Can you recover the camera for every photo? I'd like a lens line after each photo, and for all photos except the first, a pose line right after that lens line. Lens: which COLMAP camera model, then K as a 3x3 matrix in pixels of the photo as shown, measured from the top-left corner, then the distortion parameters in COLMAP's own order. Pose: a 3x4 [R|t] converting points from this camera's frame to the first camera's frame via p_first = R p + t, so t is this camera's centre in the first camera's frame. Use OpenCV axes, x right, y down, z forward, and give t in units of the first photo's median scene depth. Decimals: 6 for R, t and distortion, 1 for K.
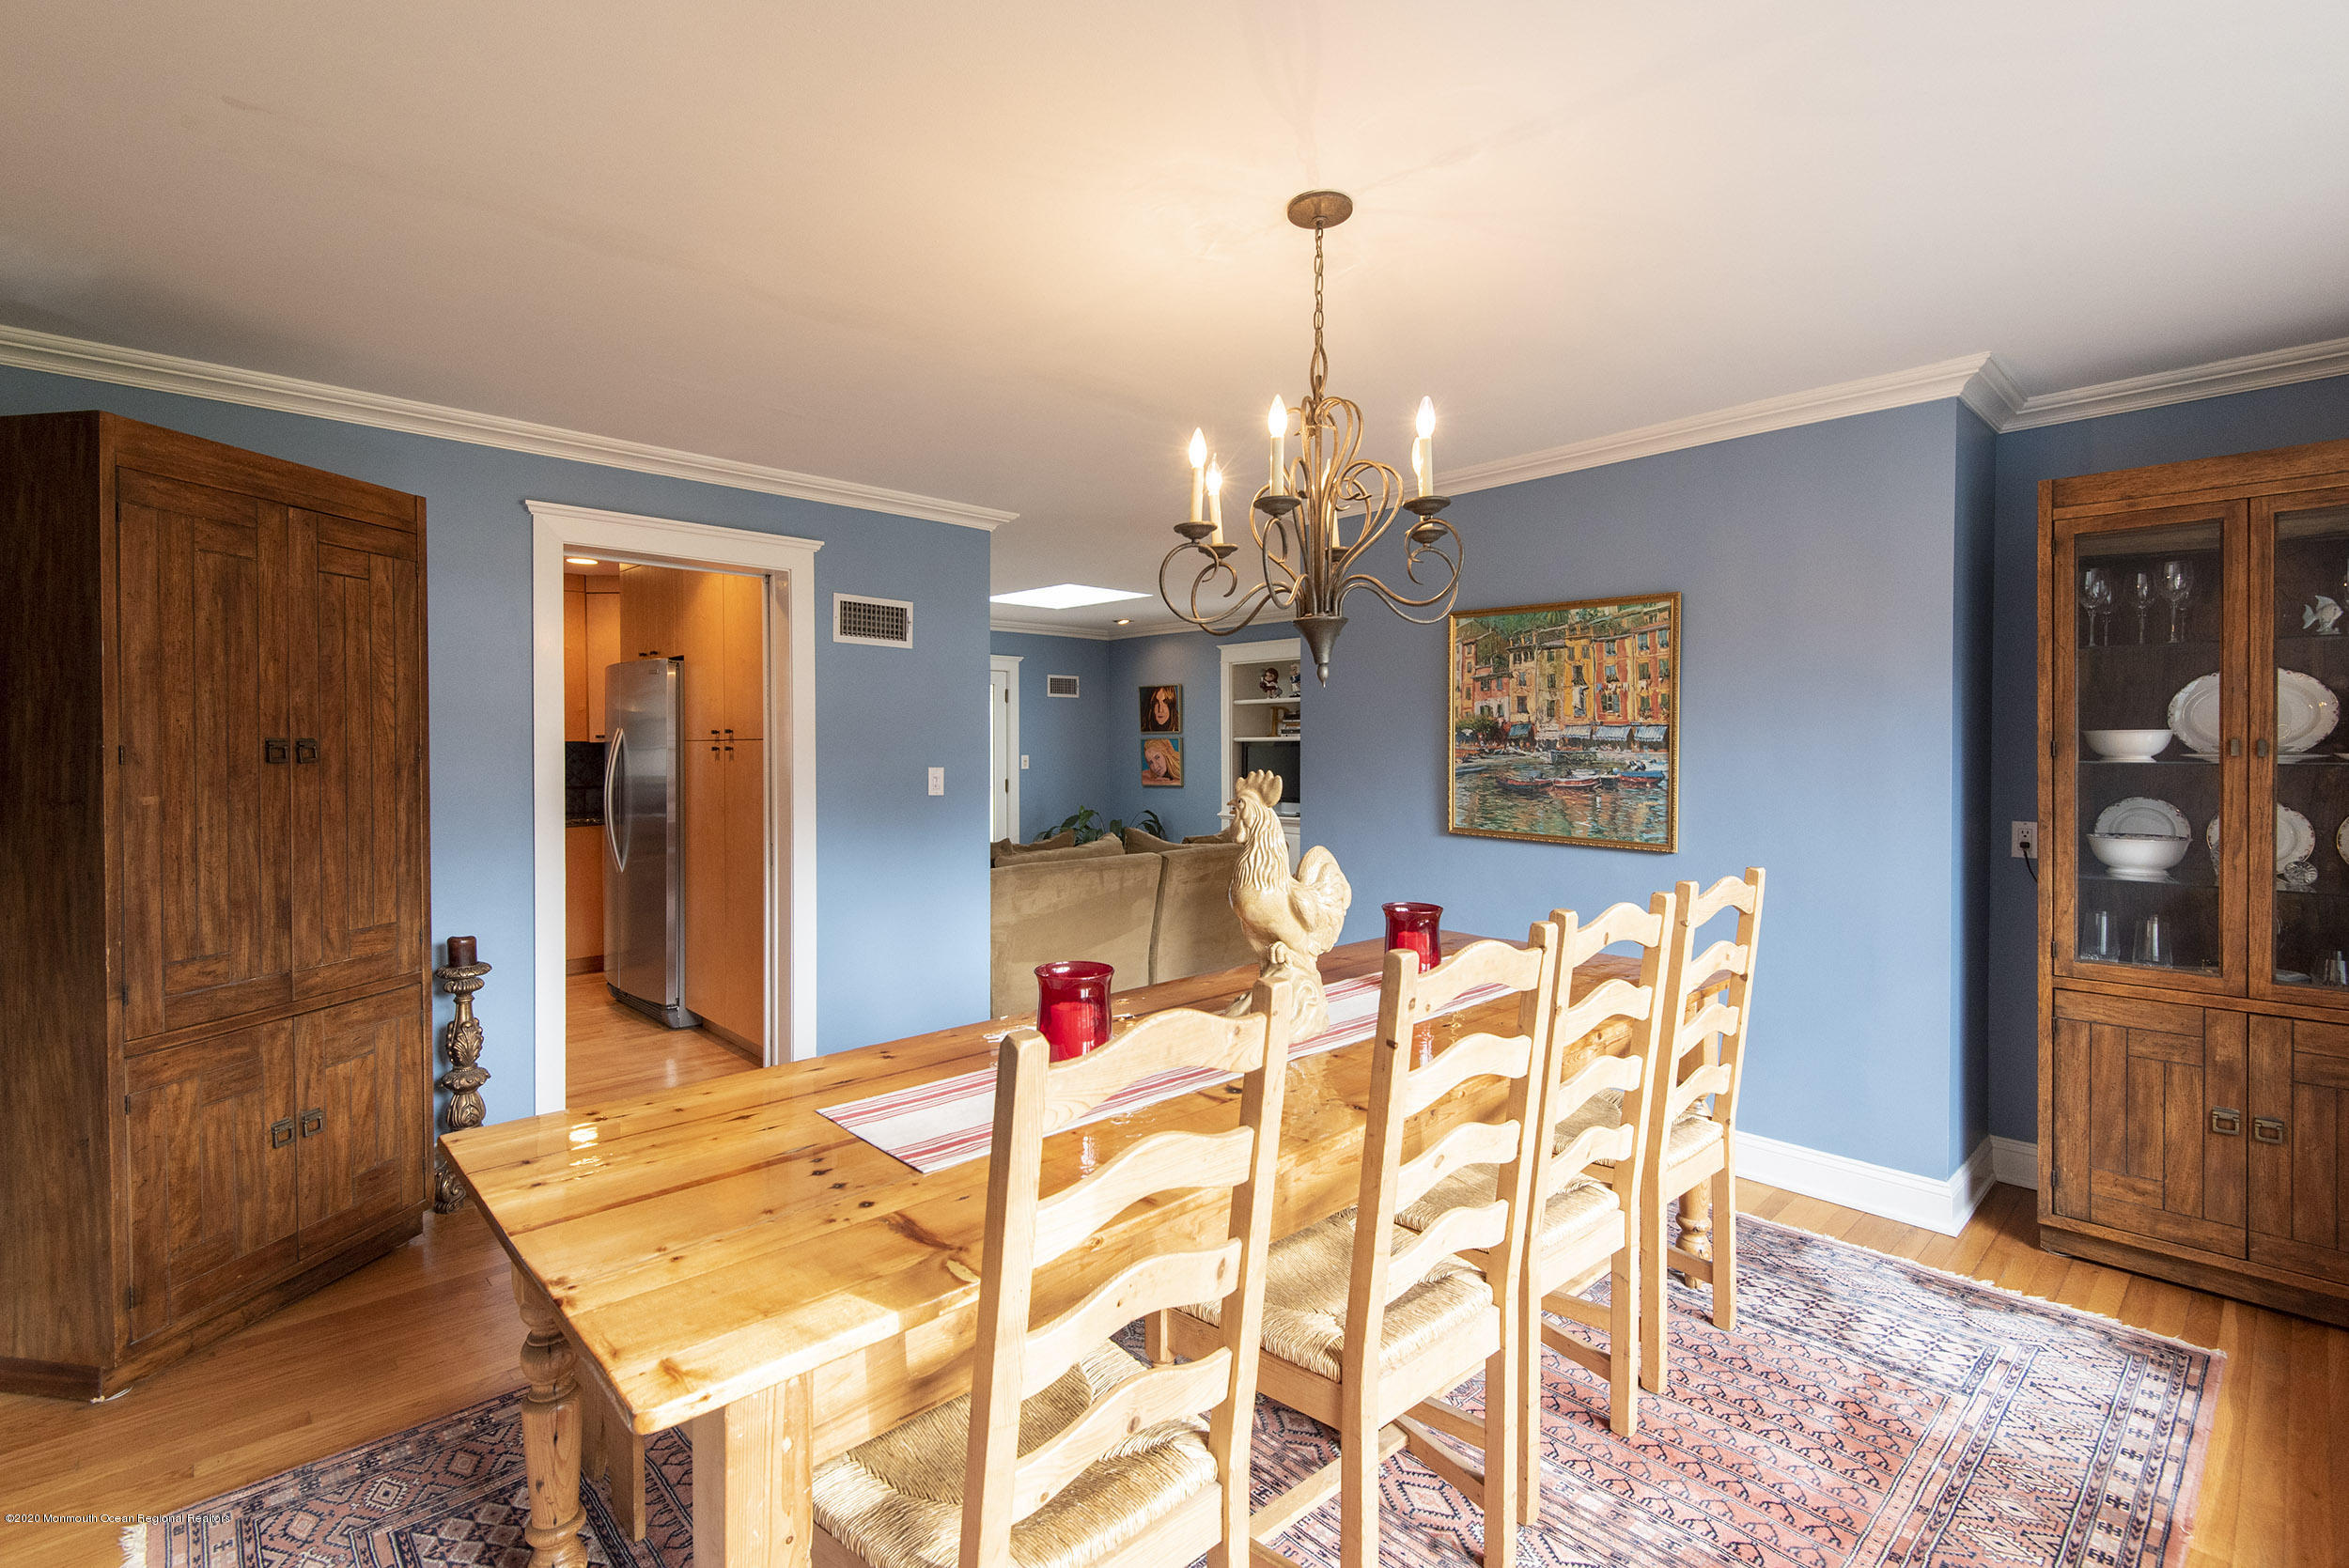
lens RADIAL K [[1079.6, 0, 1174.4], [0, 1079.6, 761.8], [0, 0, 1]] dist [-0.000481, -0.002065]
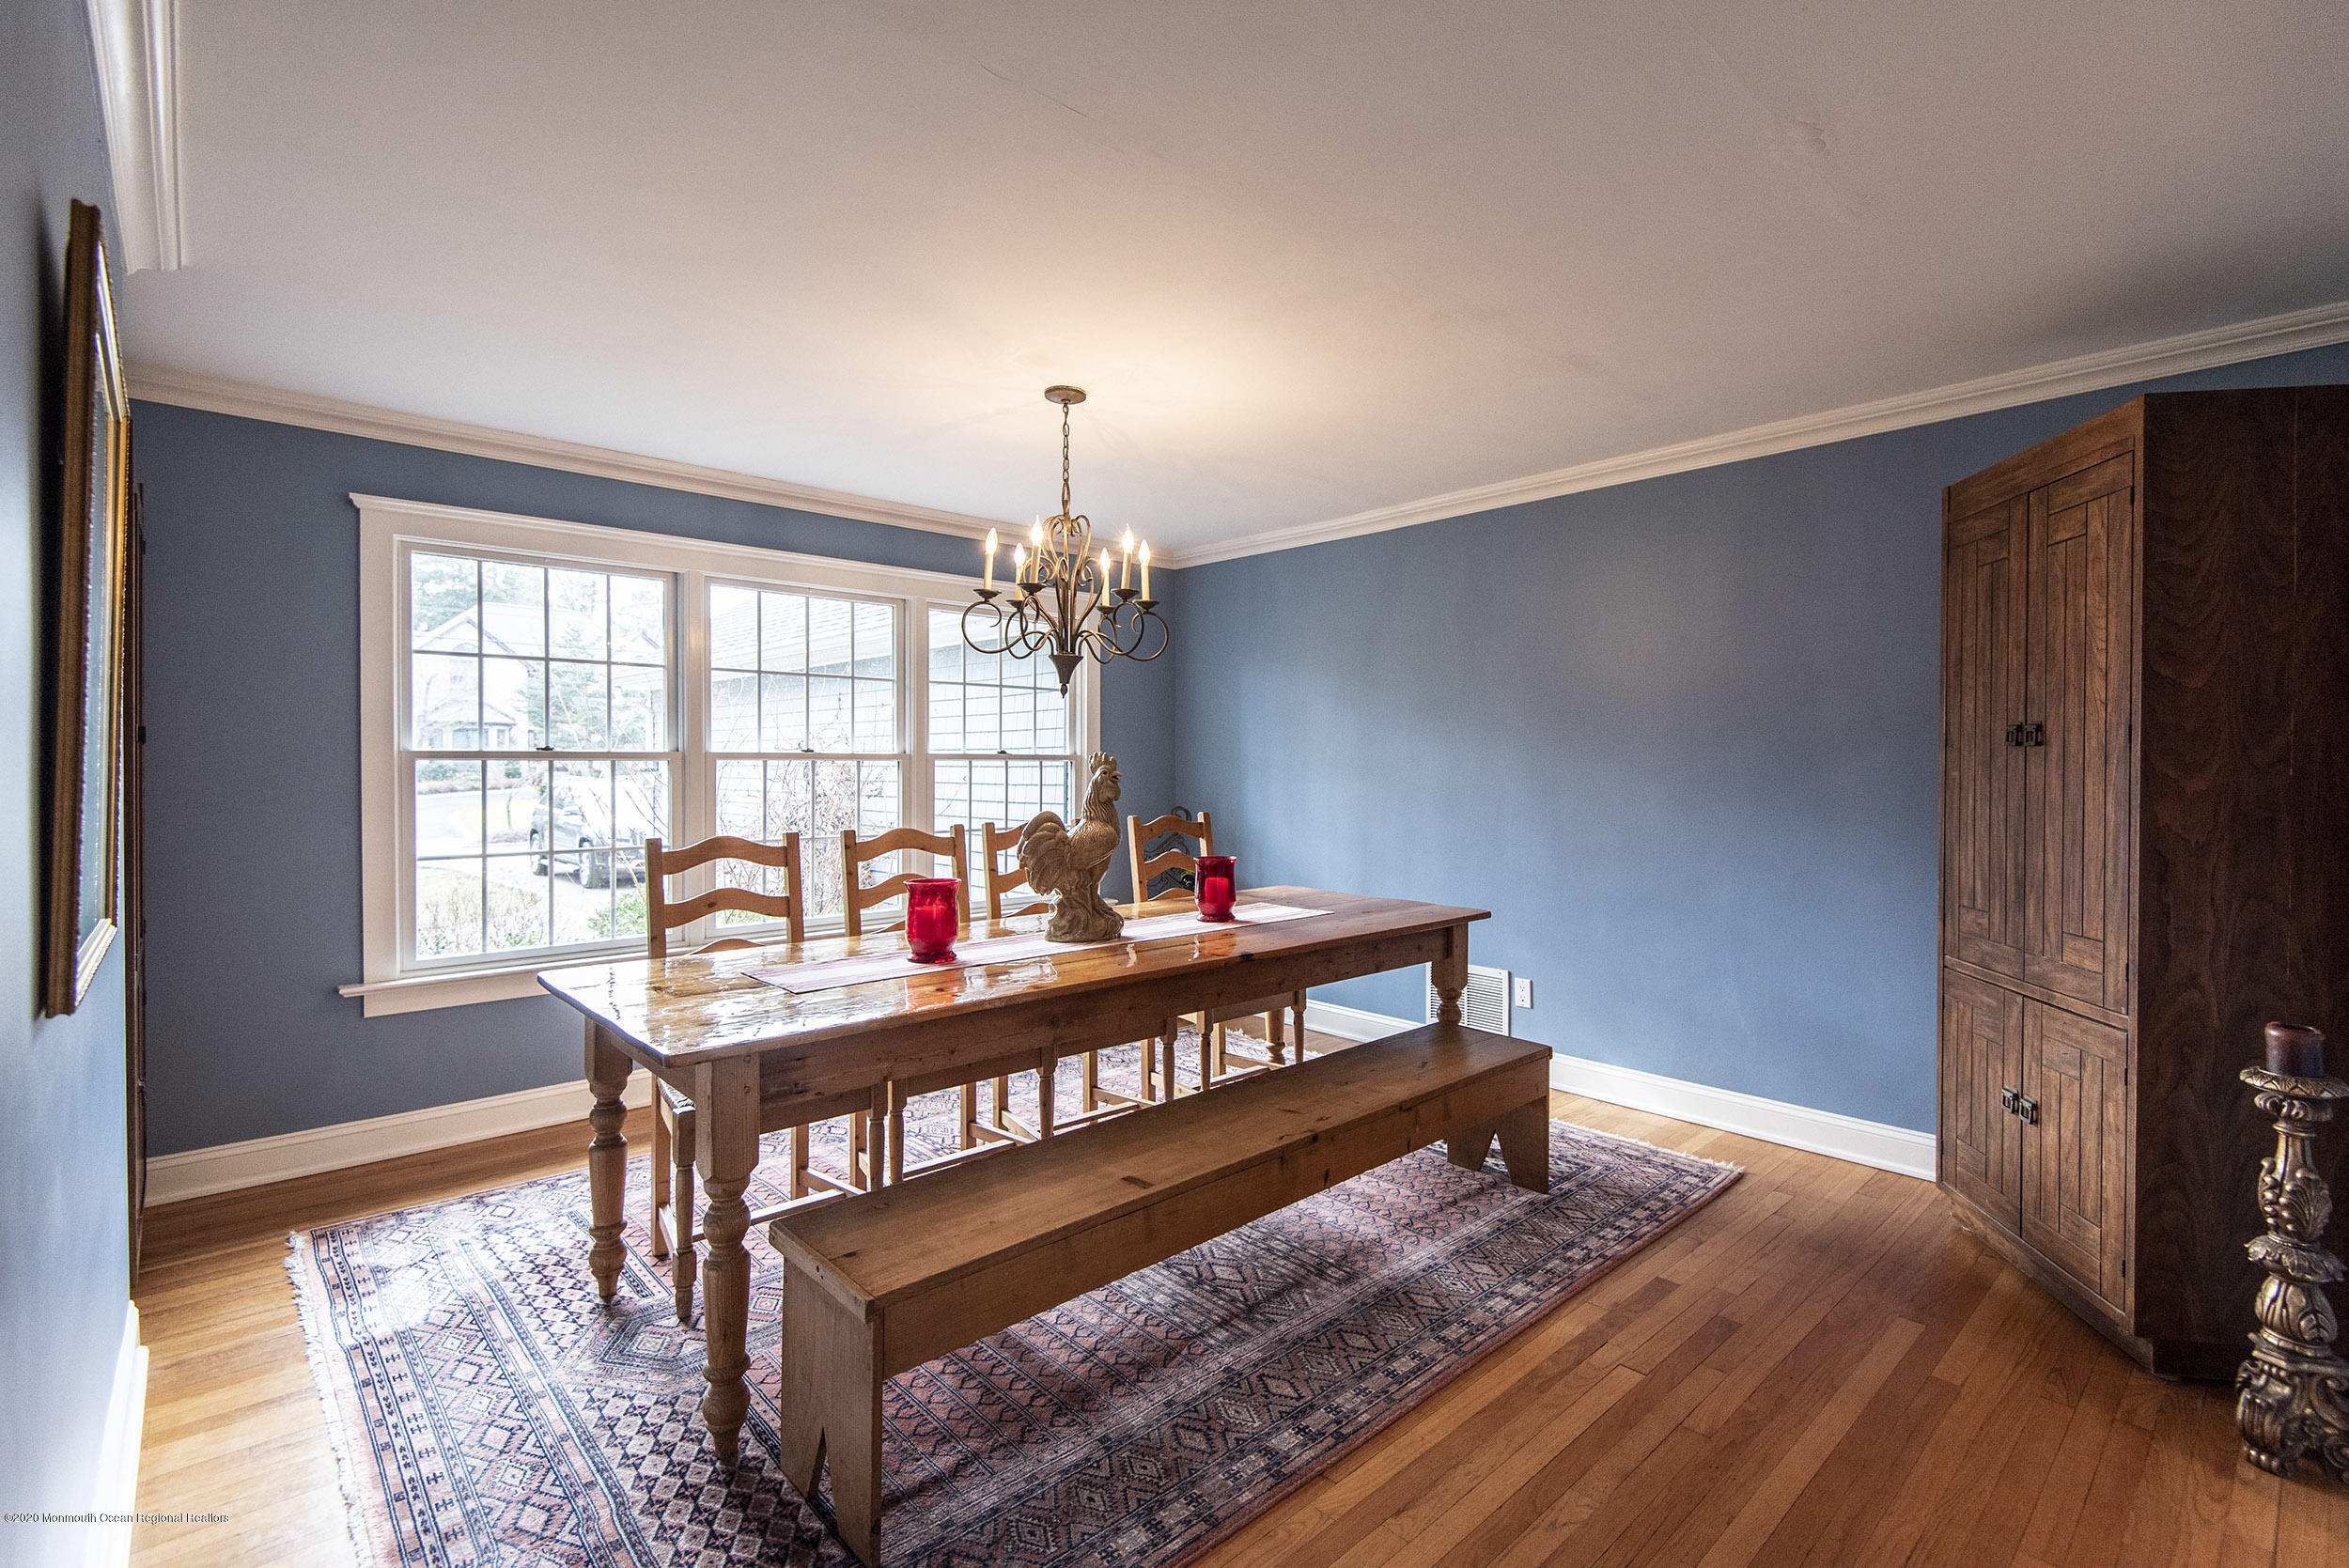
lens RADIAL K [[1079.6, 0, 1176.0], [0, 1079.6, 773.2], [0, 0, 1]] dist [-0.000481, -0.002065]
pose [[-0.999911, -0.001557, 0.013230, -0.030651], [-0.001232, 0.999698, 0.024559, 0.002420], [-0.013264, 0.024541, -0.999611, 1.971723]]
